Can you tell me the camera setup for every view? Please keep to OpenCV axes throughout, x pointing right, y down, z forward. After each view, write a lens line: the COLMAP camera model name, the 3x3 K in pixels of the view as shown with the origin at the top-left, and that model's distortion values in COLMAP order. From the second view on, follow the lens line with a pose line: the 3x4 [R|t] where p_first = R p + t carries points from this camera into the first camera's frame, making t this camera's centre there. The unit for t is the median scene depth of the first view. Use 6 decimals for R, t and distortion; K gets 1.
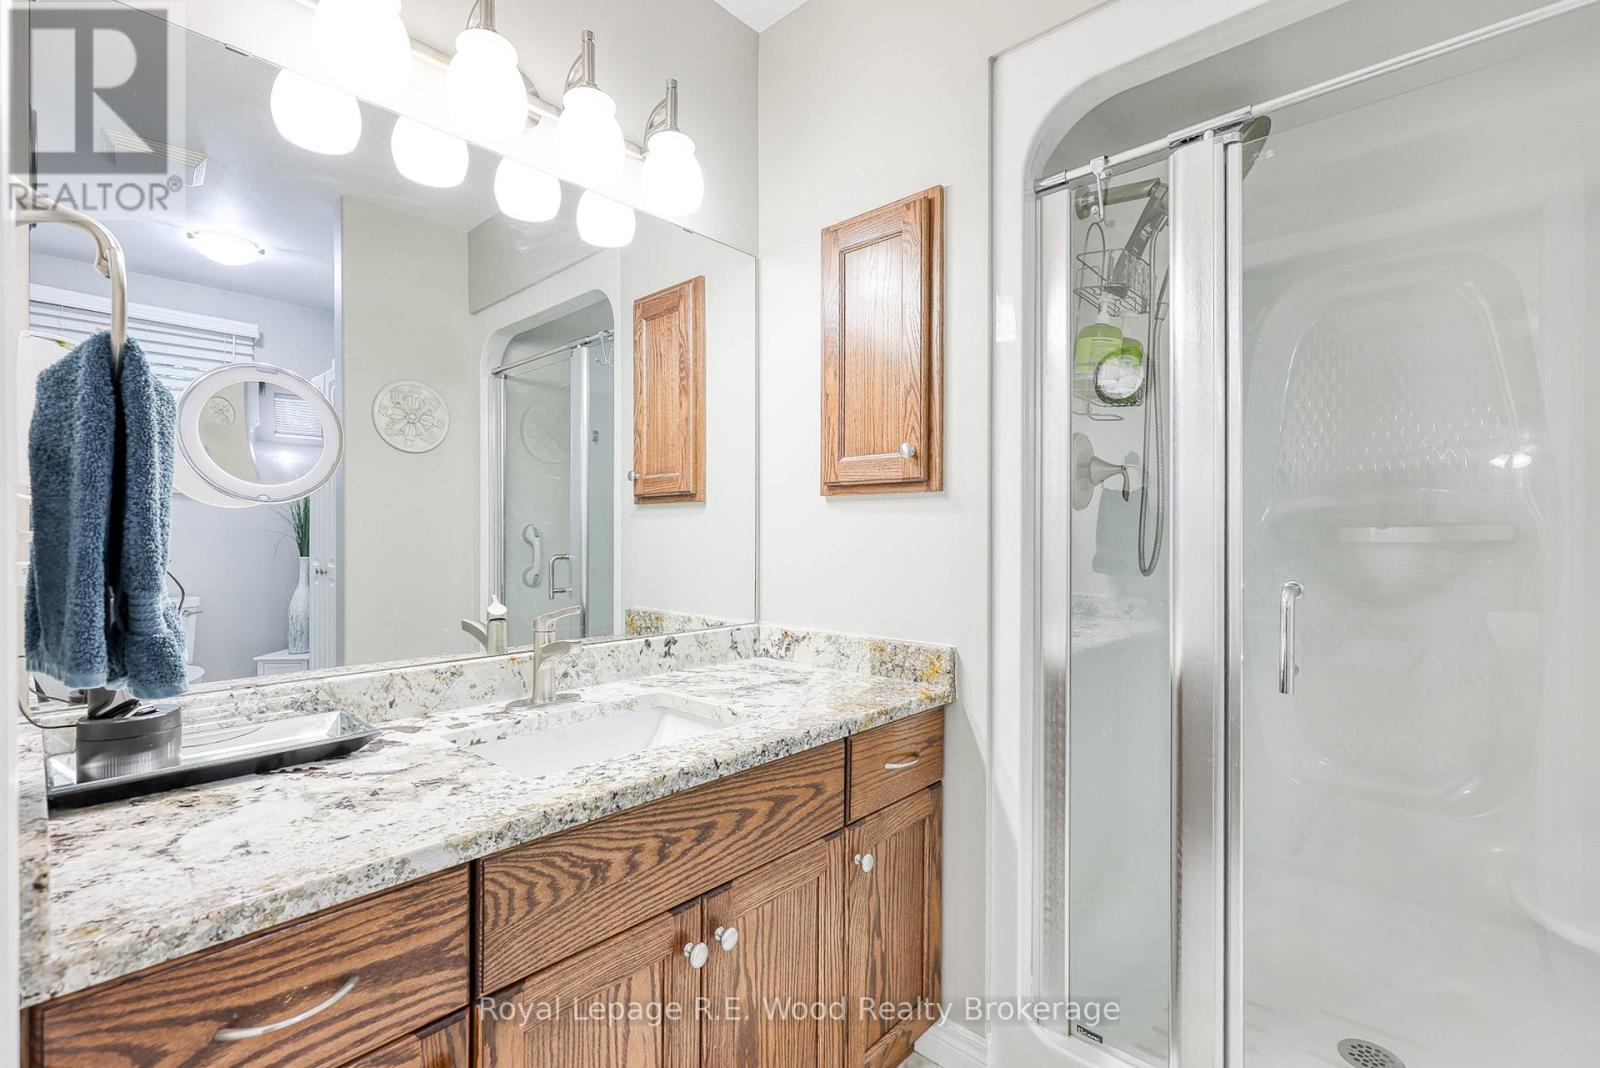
lens RADIAL K [[712.1, 0, 803.0], [0, 712.1, 535.0], [0, 0, 1]] dist [0.002474, 0.000123]
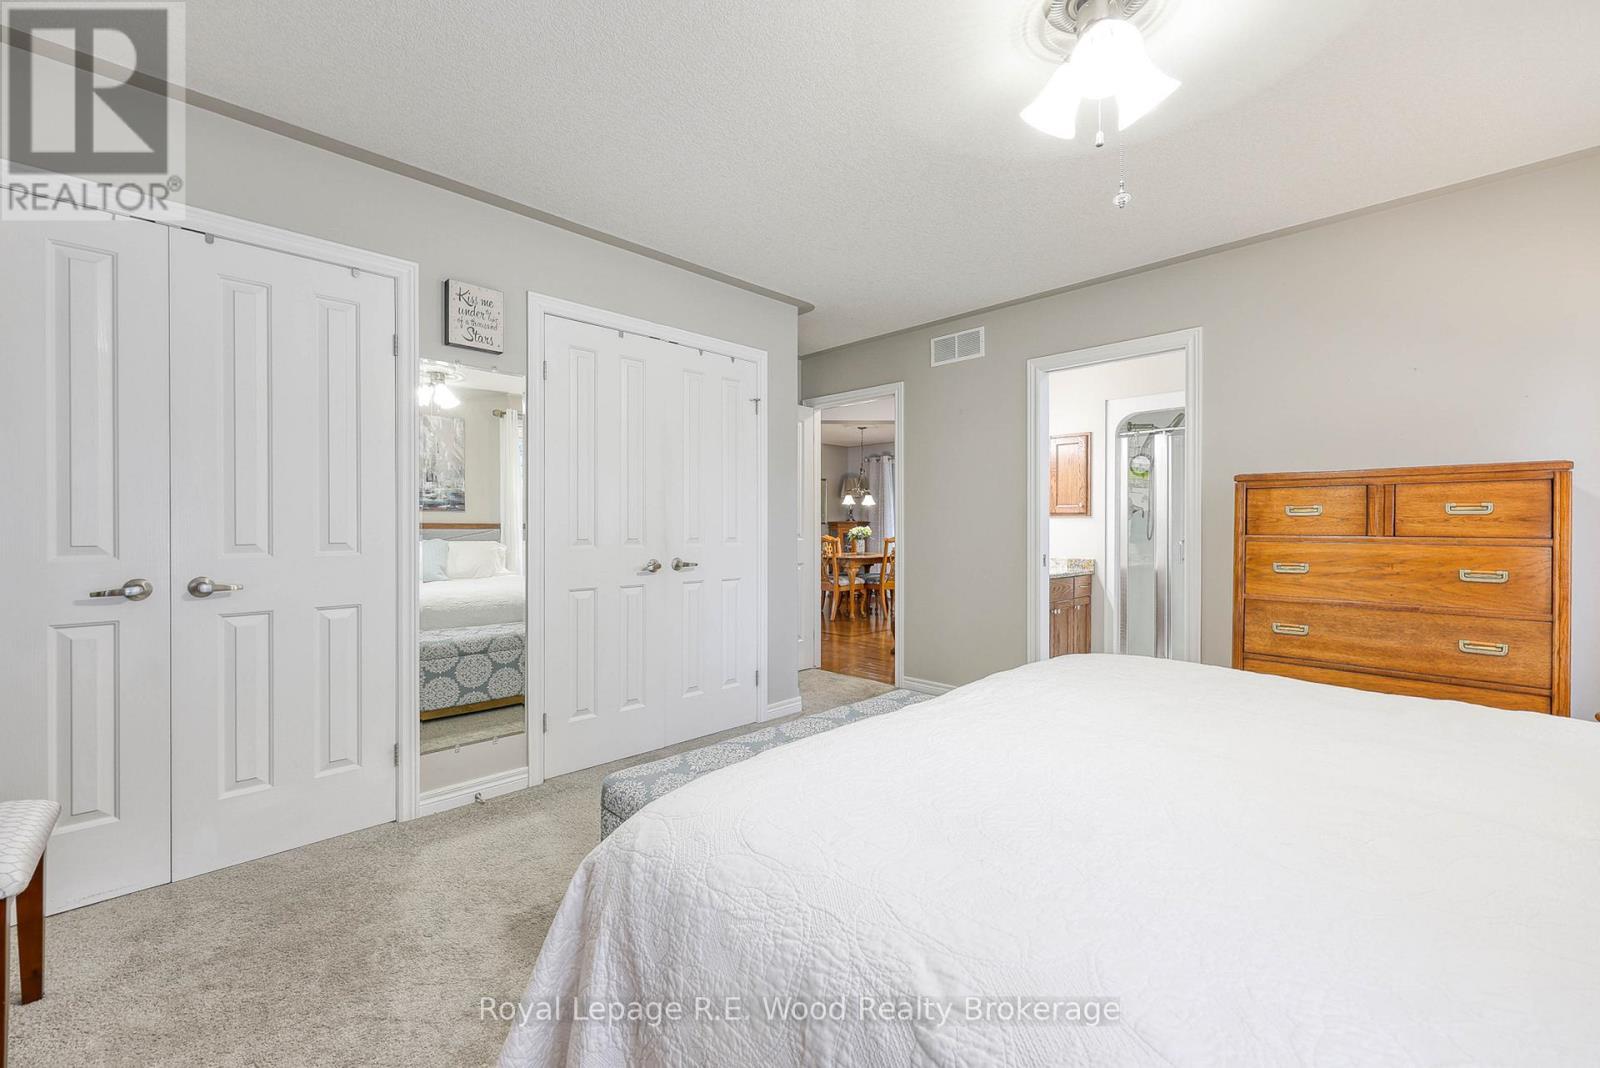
lens RADIAL K [[661.9, 0, 796.0], [0, 661.9, 528.5], [0, 0, 1]] dist [-0.004339, -0.000687]
pose [[0.998030, -0.000044, -0.062745, -1.086608], [0.000440, 0.999980, 0.006291, -0.020484], [0.062743, -0.006306, 0.998010, -2.442905]]
